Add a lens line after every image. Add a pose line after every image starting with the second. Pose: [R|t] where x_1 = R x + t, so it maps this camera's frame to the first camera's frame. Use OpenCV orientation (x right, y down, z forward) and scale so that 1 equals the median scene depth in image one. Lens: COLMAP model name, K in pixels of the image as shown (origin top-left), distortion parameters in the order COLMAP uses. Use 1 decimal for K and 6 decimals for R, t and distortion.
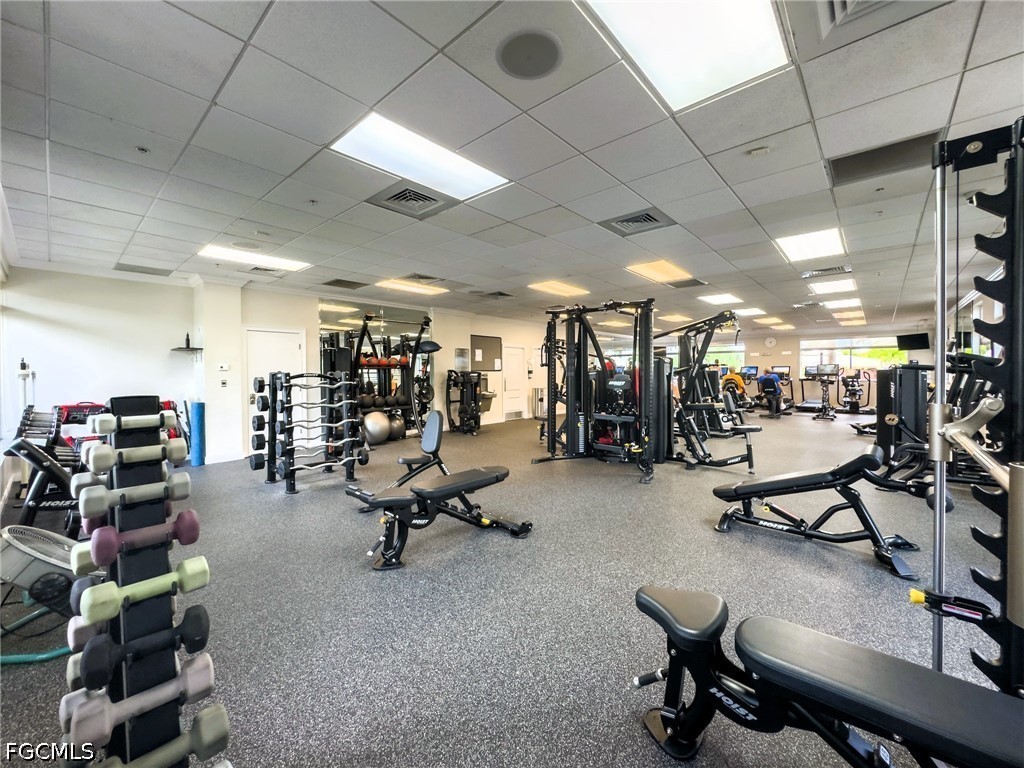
lens RADIAL K [[414.4, 0, 513.7], [0, 414.4, 379.0], [0, 0, 1]] dist [-0.000002, 0.000120]
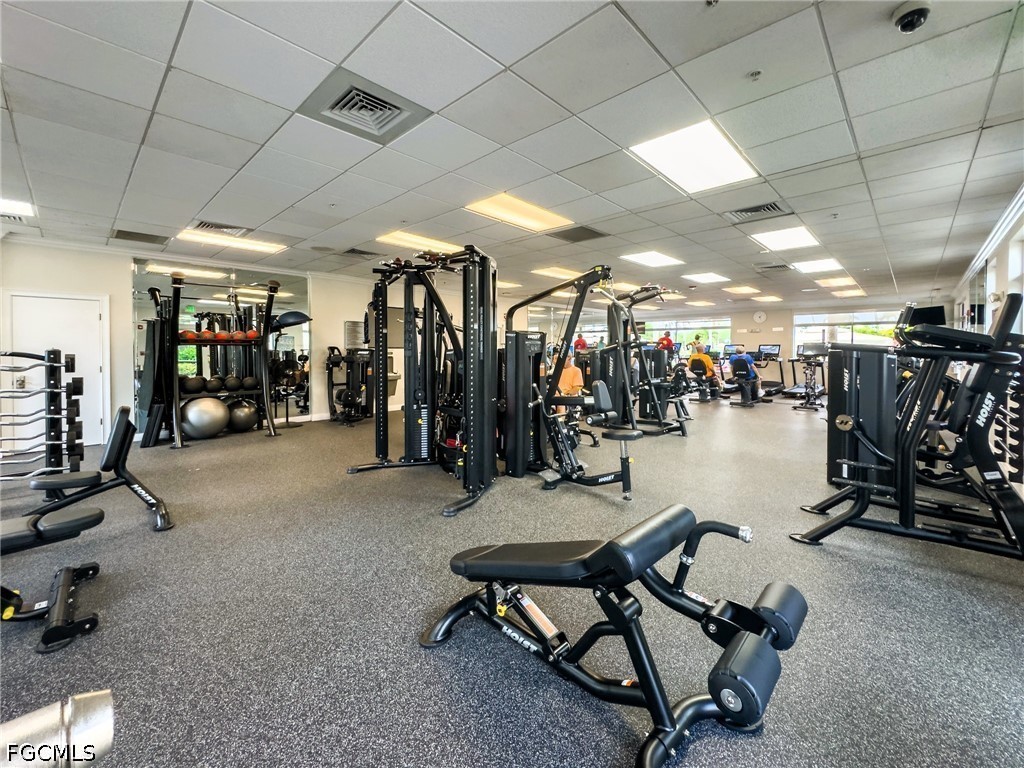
lens RADIAL K [[419.1, 0, 509.4], [0, 419.1, 358.6], [0, 0, 1]] dist [-0.001229, -0.000327]
pose [[0.998899, 0.007954, -0.046244, 0.302700], [-0.007628, 0.999945, 0.007217, -0.008377], [0.046299, -0.006856, 0.998904, 0.215136]]
